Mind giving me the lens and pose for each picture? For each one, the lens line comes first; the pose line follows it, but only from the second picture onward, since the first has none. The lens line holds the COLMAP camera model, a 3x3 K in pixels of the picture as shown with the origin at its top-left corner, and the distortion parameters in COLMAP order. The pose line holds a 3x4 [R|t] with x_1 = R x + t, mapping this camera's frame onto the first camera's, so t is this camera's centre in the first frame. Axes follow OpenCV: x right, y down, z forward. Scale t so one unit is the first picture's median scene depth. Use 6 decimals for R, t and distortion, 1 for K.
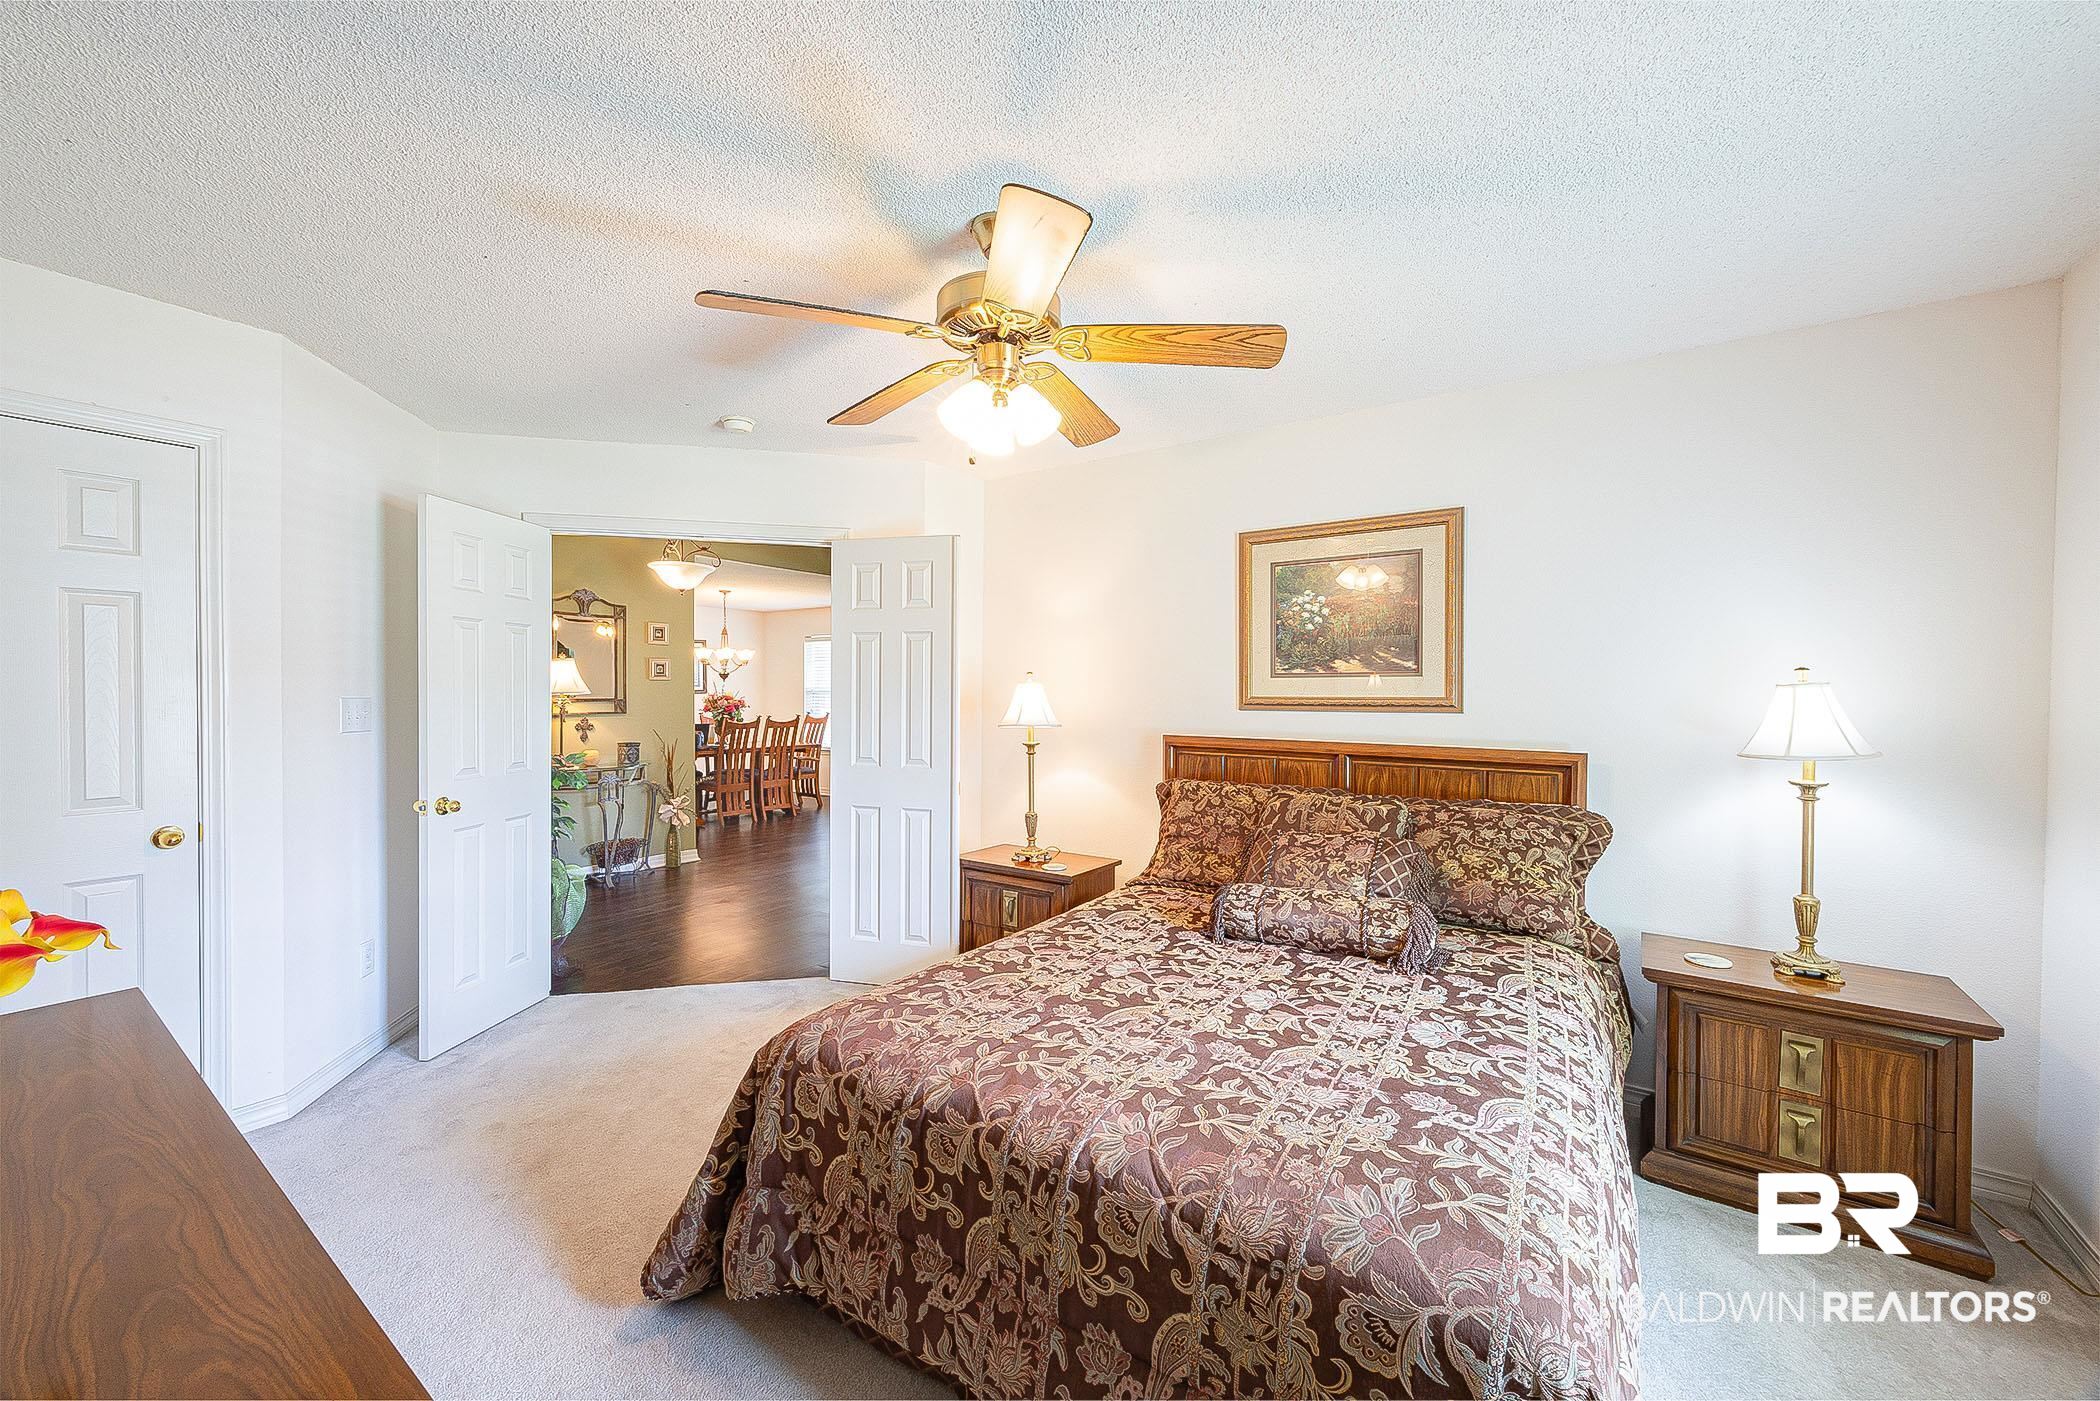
lens RADIAL K [[806.5, 0, 1045.5], [0, 806.5, 678.3], [0, 0, 1]] dist [-0.000168, 0.000026]
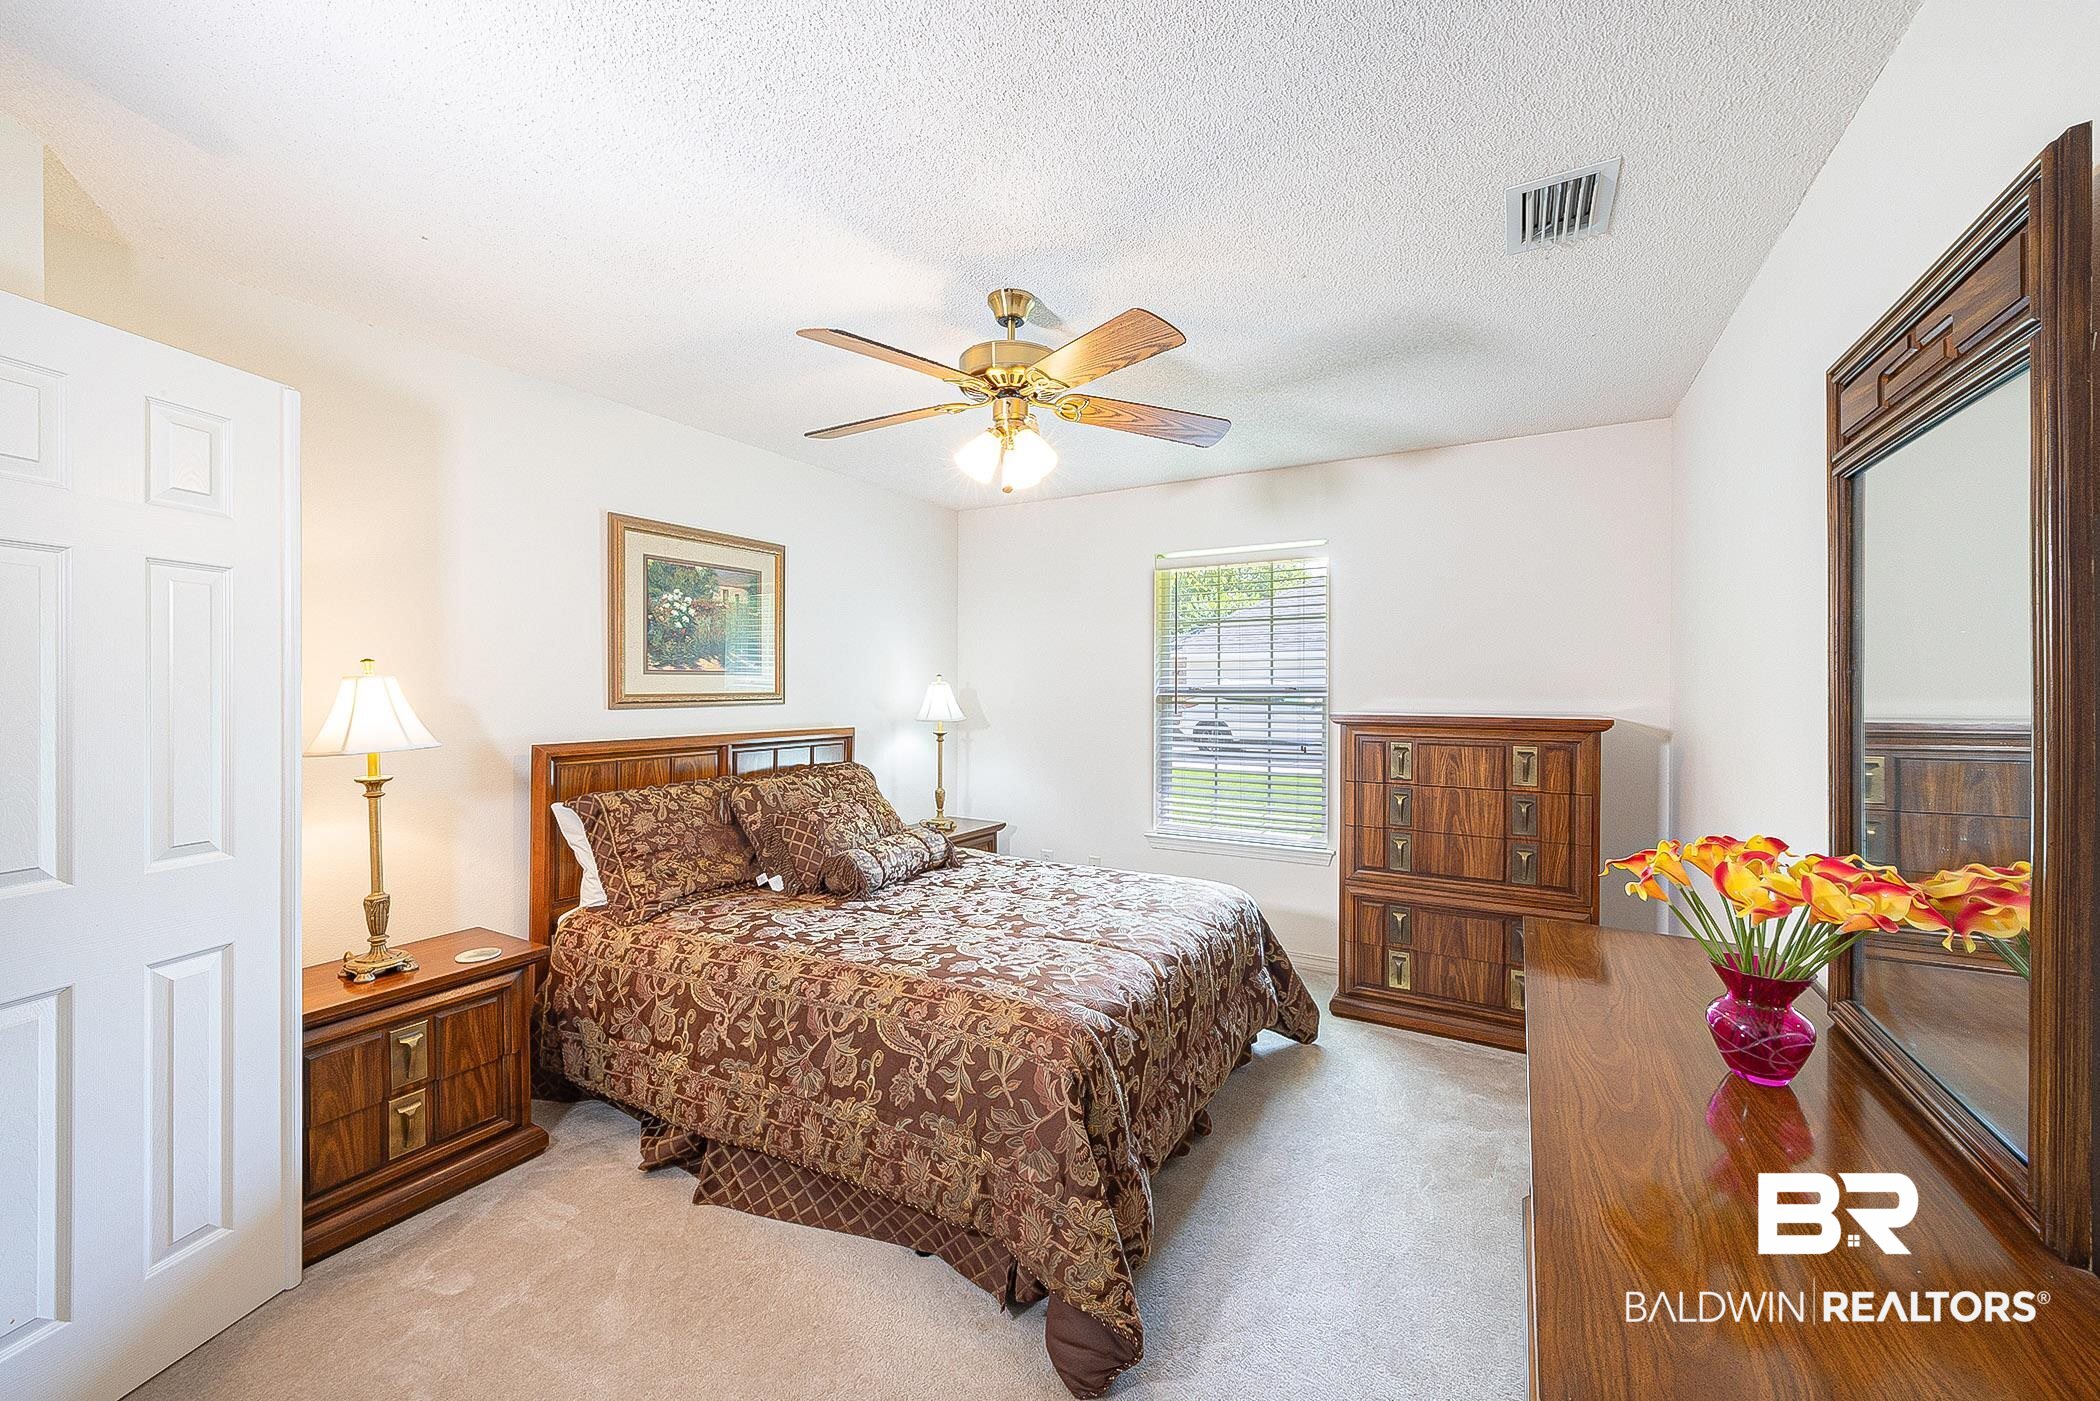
lens RADIAL K [[806.5, 0, 1045.5], [0, 806.5, 678.3], [0, 0, 1]] dist [-0.000168, 0.000026]
pose [[-0.079703, 0.015276, 0.996702, -0.718895], [-0.005531, 0.999860, -0.015767, 0.016594], [-0.996803, -0.006769, -0.079608, 0.618372]]
